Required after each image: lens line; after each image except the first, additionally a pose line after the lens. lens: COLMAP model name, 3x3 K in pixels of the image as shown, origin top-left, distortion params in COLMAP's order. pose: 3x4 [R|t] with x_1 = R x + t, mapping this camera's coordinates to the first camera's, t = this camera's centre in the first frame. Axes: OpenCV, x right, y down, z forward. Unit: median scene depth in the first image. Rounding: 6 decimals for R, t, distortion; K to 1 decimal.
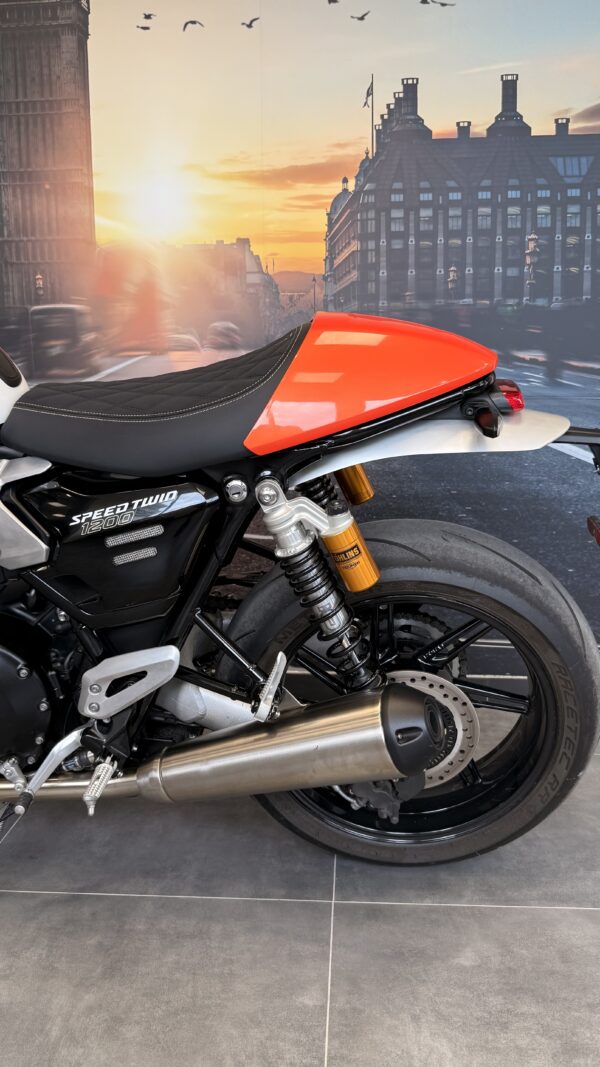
lens RADIAL K [[878.4, 0, 299.5], [0, 878.4, 532.9], [0, 0, 1]] dist [0.085756, -0.177176]
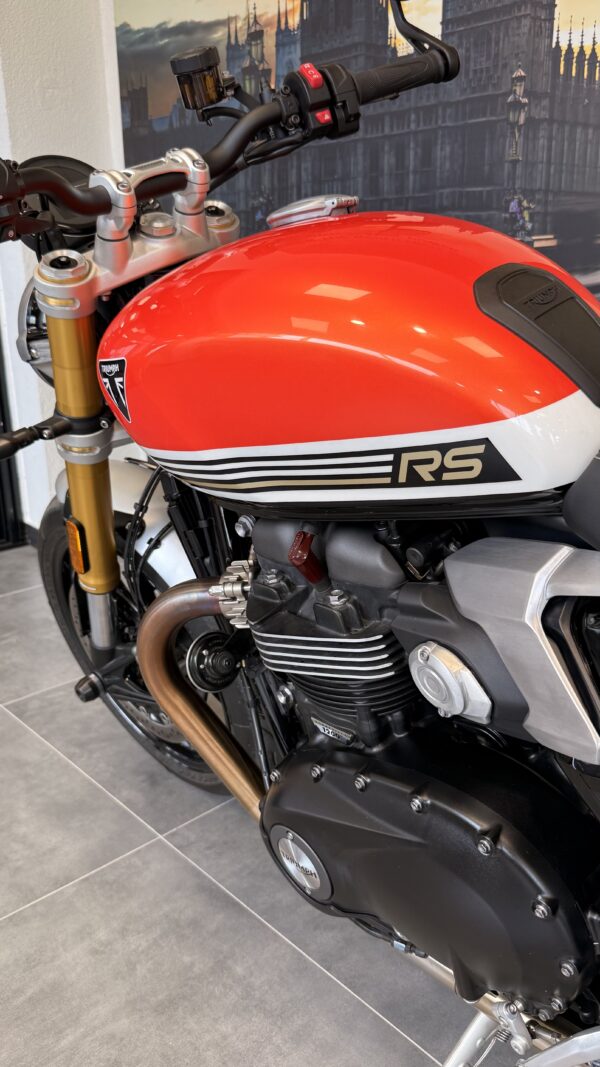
lens RADIAL K [[895.0, 0, 307.1], [0, 895.0, 528.4], [0, 0, 1]] dist [-0.012074, -0.006627]
pose [[0.719079, 0.207963, -0.663082, -0.054033], [-0.108189, 0.976040, 0.188791, -0.104361], [0.686456, -0.064017, 0.724348, 0.296652]]
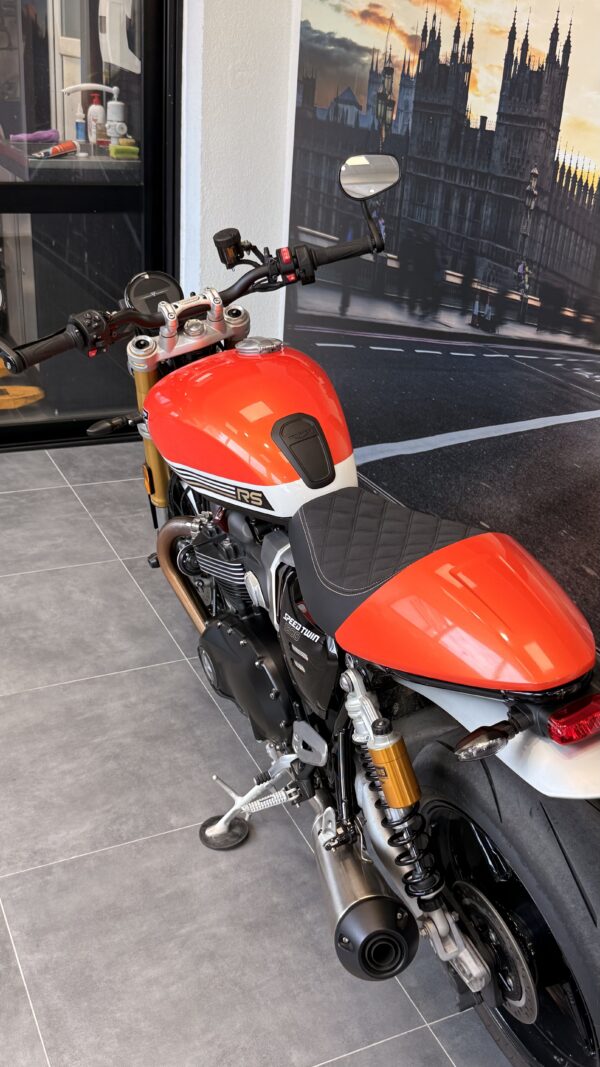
lens RADIAL K [[1050.4, 0, 300.0], [0, 1050.4, 533.5], [0, 0, 1]] dist [0.160082, -0.439373]
pose [[0.479024, 0.409469, -0.776448, 0.482377], [-0.211266, 0.912315, 0.350782, -0.362965], [0.851999, -0.003996, 0.523528, 0.137233]]
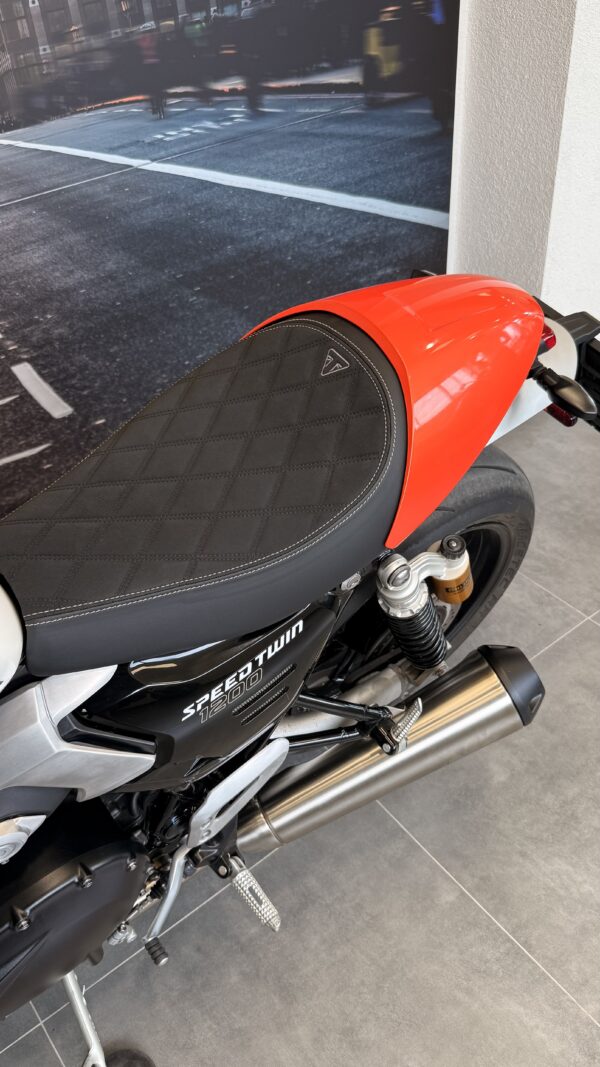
lens RADIAL K [[887.3, 0, 300.0], [0, 887.3, 533.5], [0, 0, 1]] dist [0.039862, -0.116768]
pose [[0.745708, -0.463476, 0.478654, -0.265466], [0.161582, 0.822760, 0.544937, -0.296534], [-0.646383, -0.329022, 0.688428, 0.272561]]
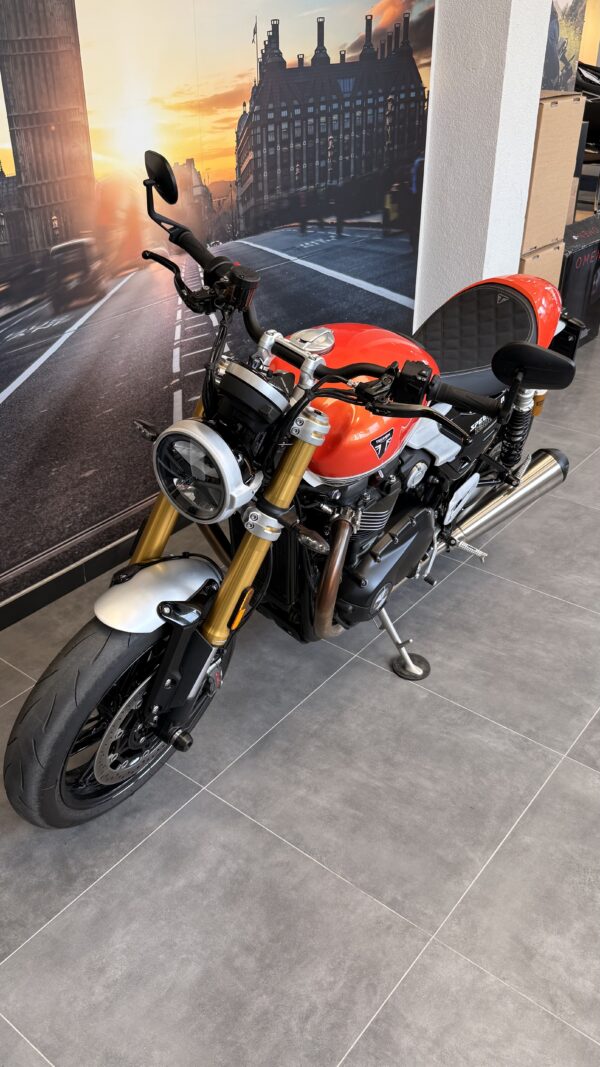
lens RADIAL K [[877.9, 0, 303.3], [0, 877.9, 538.8], [0, 0, 1]] dist [0.012515, -0.044201]
pose [[0.569498, -0.424437, 0.703936, -1.049018], [0.136190, 0.893262, 0.428410, -0.364723], [-0.810632, -0.148110, 0.566515, 0.117395]]
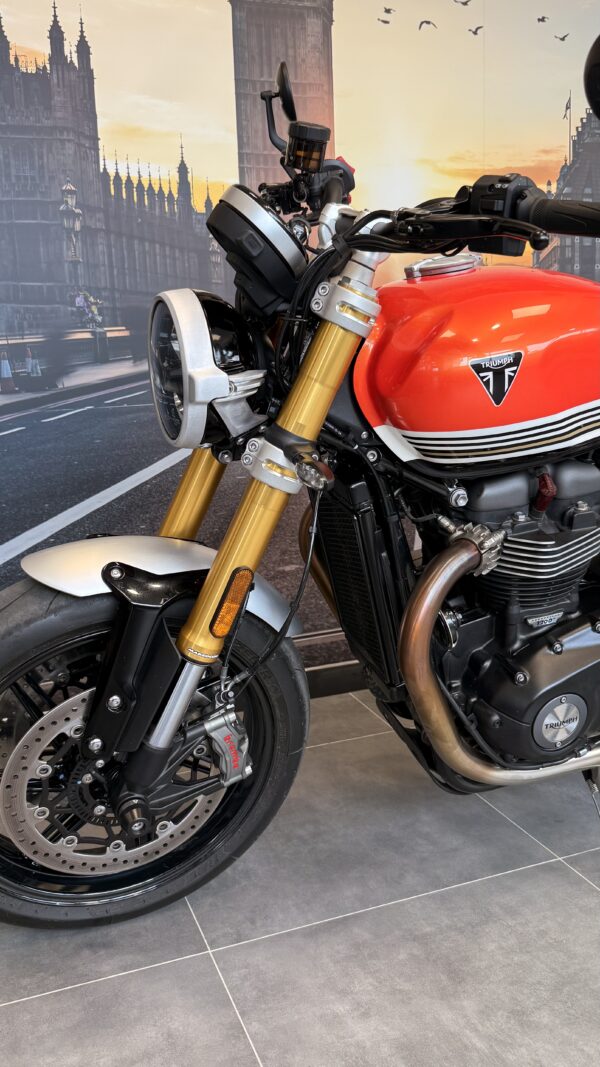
lens RADIAL K [[876.9, 0, 300.0], [0, 876.9, 533.5], [0, 0, 1]] dist [0.065880, -0.162051]
pose [[0.912820, -0.100040, 0.395918, -0.703744], [0.101035, 0.994713, 0.018397, -0.014415], [-0.395665, 0.023209, 0.918102, 0.121510]]
